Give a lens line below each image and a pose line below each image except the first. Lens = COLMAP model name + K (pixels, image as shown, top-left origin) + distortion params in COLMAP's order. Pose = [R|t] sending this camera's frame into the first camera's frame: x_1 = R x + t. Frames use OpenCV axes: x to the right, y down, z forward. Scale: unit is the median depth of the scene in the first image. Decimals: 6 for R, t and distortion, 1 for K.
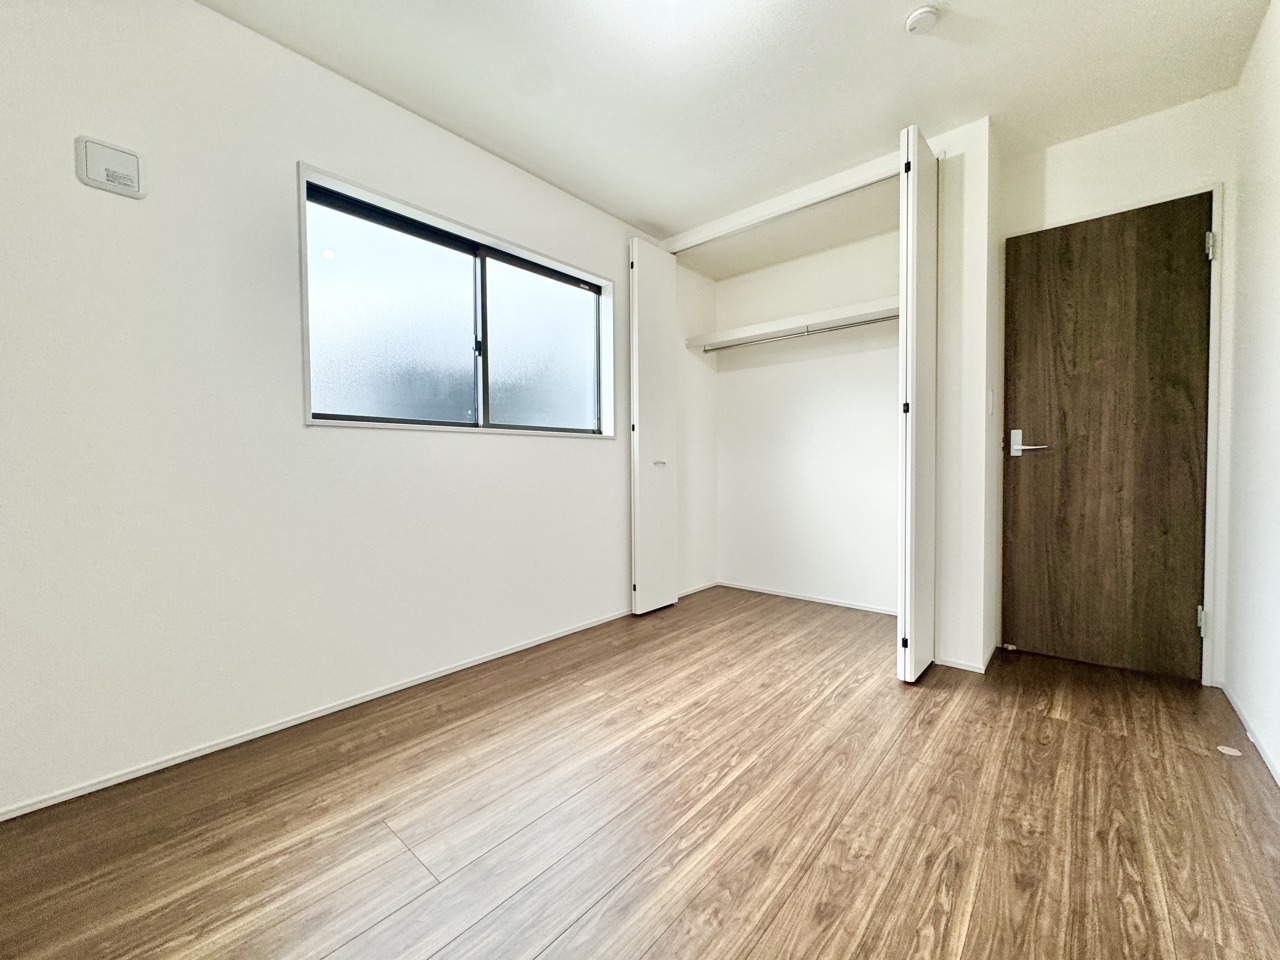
lens RADIAL K [[508.5, 0, 645.6], [0, 508.5, 479.7], [0, 0, 1]] dist [-0.002210, -0.000059]
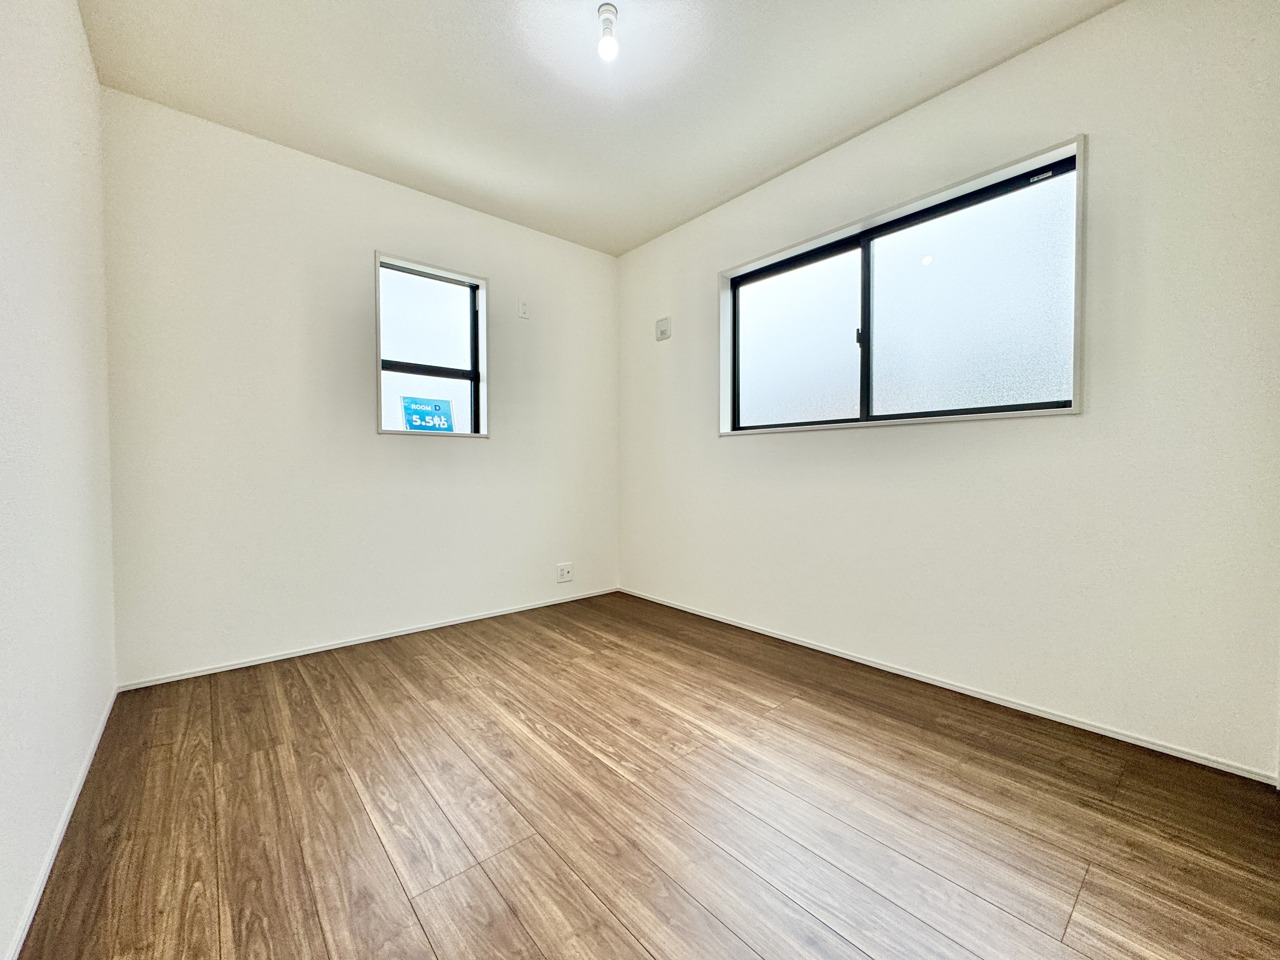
lens RADIAL K [[508.5, 0, 632.9], [0, 508.5, 480.2], [0, 0, 1]] dist [-0.002210, -0.000059]
pose [[-0.152789, 0.031926, -0.987743, 1.091768], [-0.026183, 0.998996, 0.036339, -0.022779], [0.987912, 0.031414, -0.151800, 1.118203]]
